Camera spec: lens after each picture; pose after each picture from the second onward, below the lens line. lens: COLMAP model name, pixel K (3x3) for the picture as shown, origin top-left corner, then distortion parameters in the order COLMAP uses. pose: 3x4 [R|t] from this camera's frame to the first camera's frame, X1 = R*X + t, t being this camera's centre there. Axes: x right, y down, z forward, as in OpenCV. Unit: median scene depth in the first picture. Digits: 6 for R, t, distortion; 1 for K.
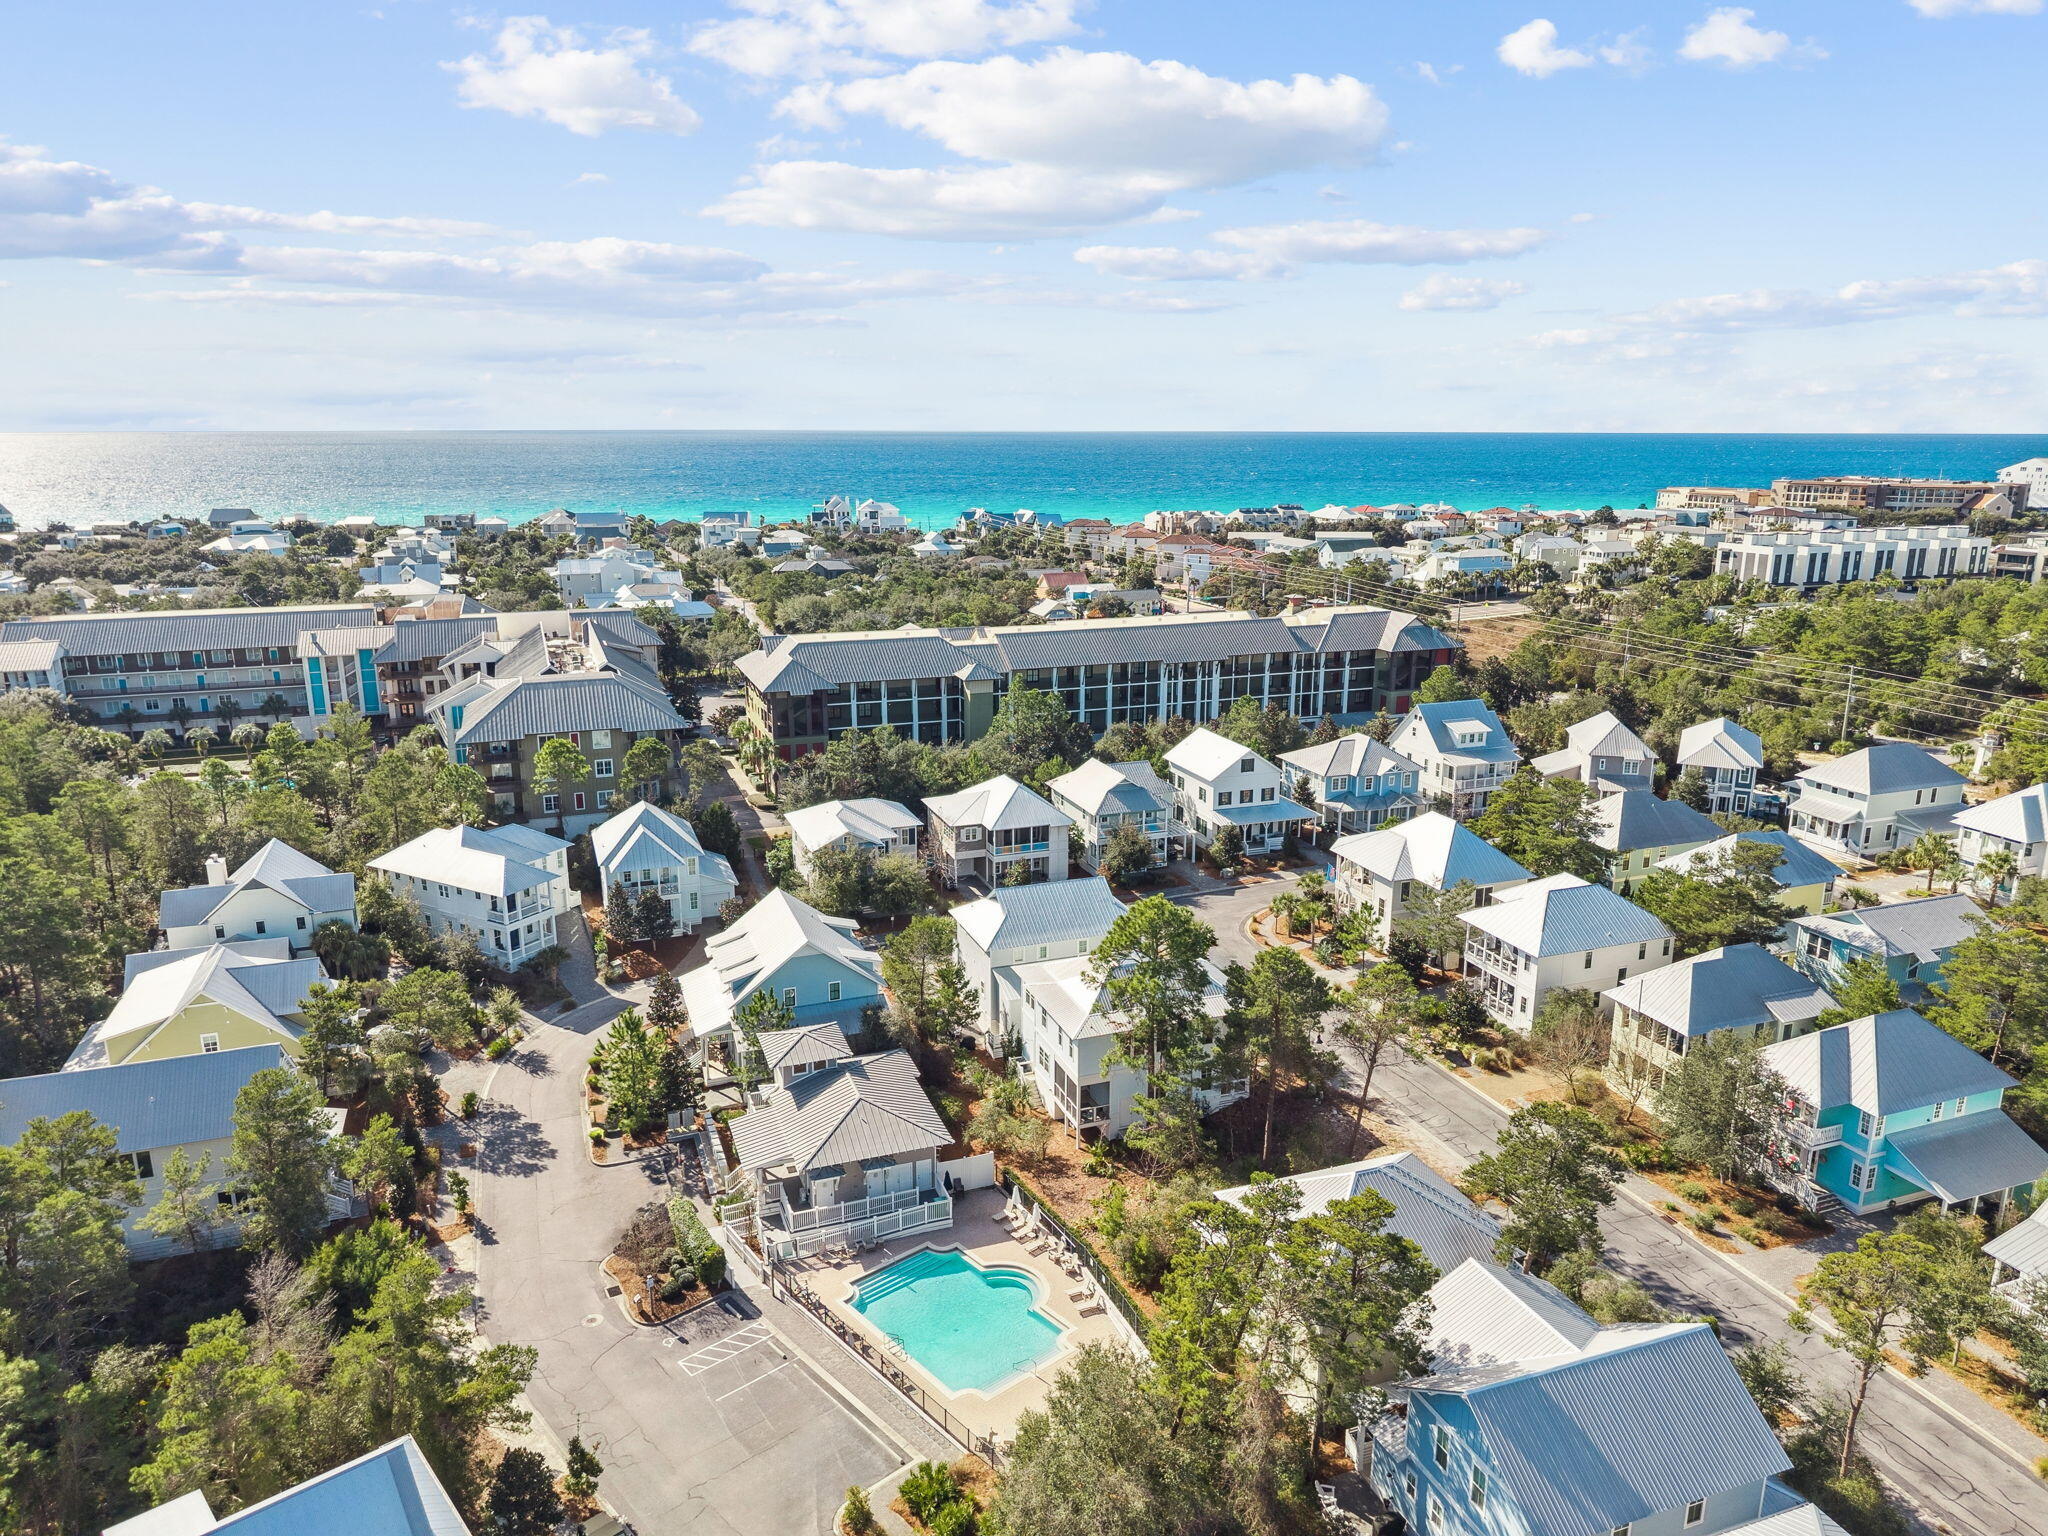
lens RADIAL K [[1379.7, 0, 1024.0], [0, 1379.7, 768.0], [0, 0, 1]] dist [0.086215, -0.092836]
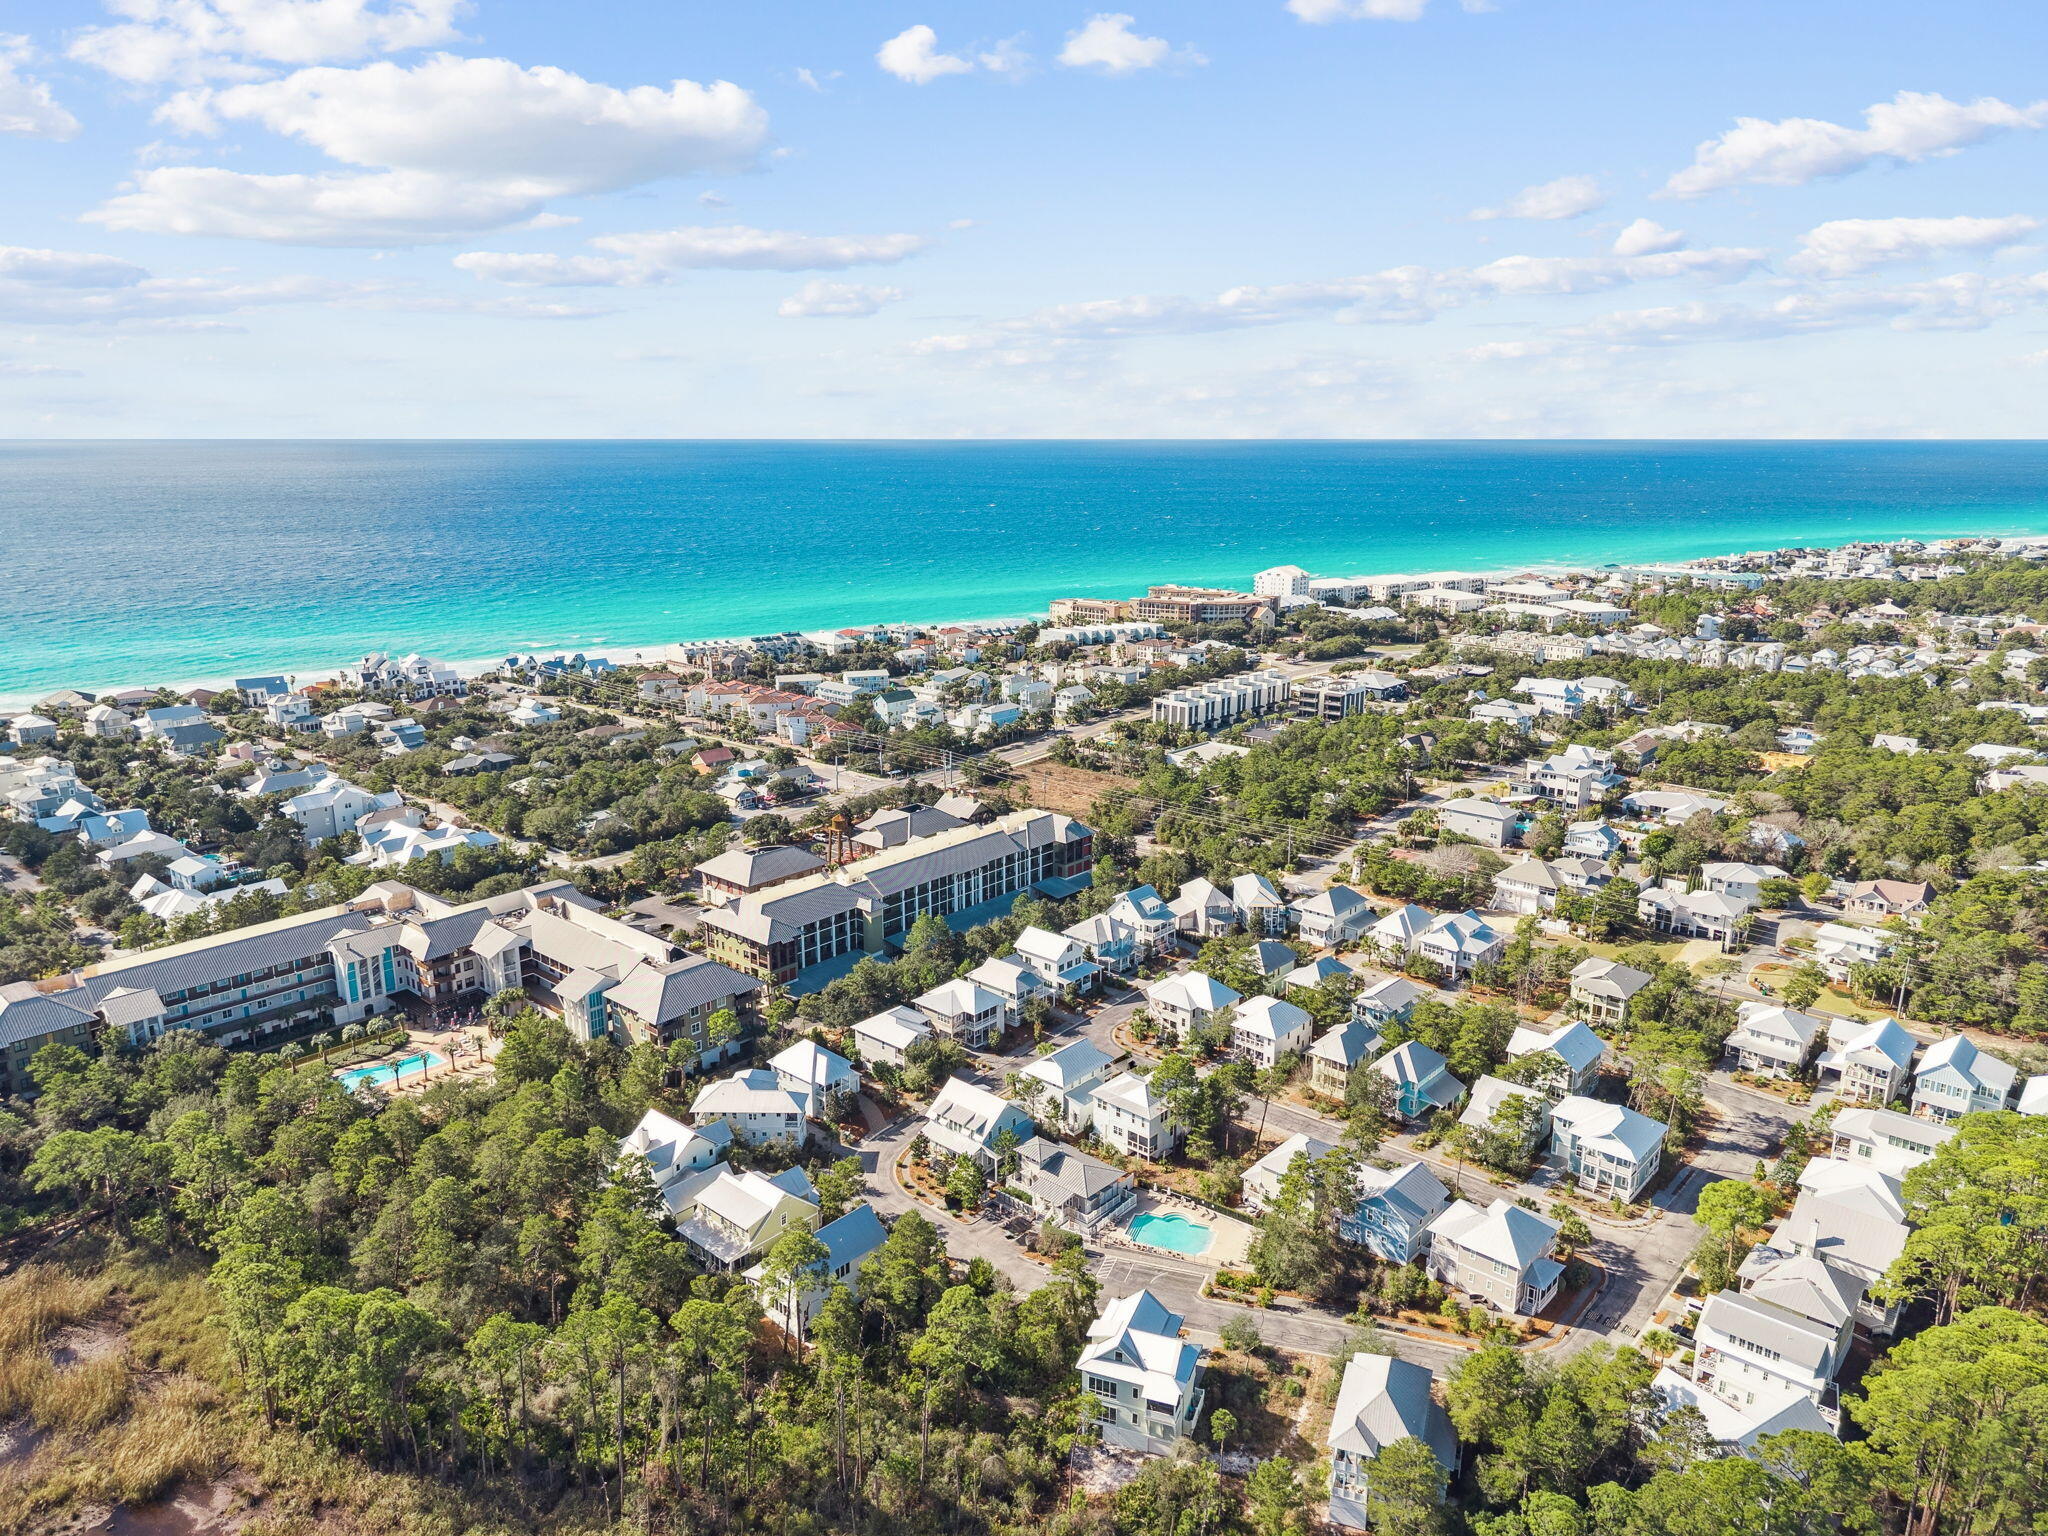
lens RADIAL K [[1379.7, 0, 1024.0], [0, 1379.7, 768.0], [0, 0, 1]] dist [0.086215, -0.092836]
pose [[0.887035, -0.115234, 0.447090, -0.696344], [0.116536, 0.992879, 0.024697, -0.296486], [-0.446753, 0.030195, 0.894148, -0.644179]]
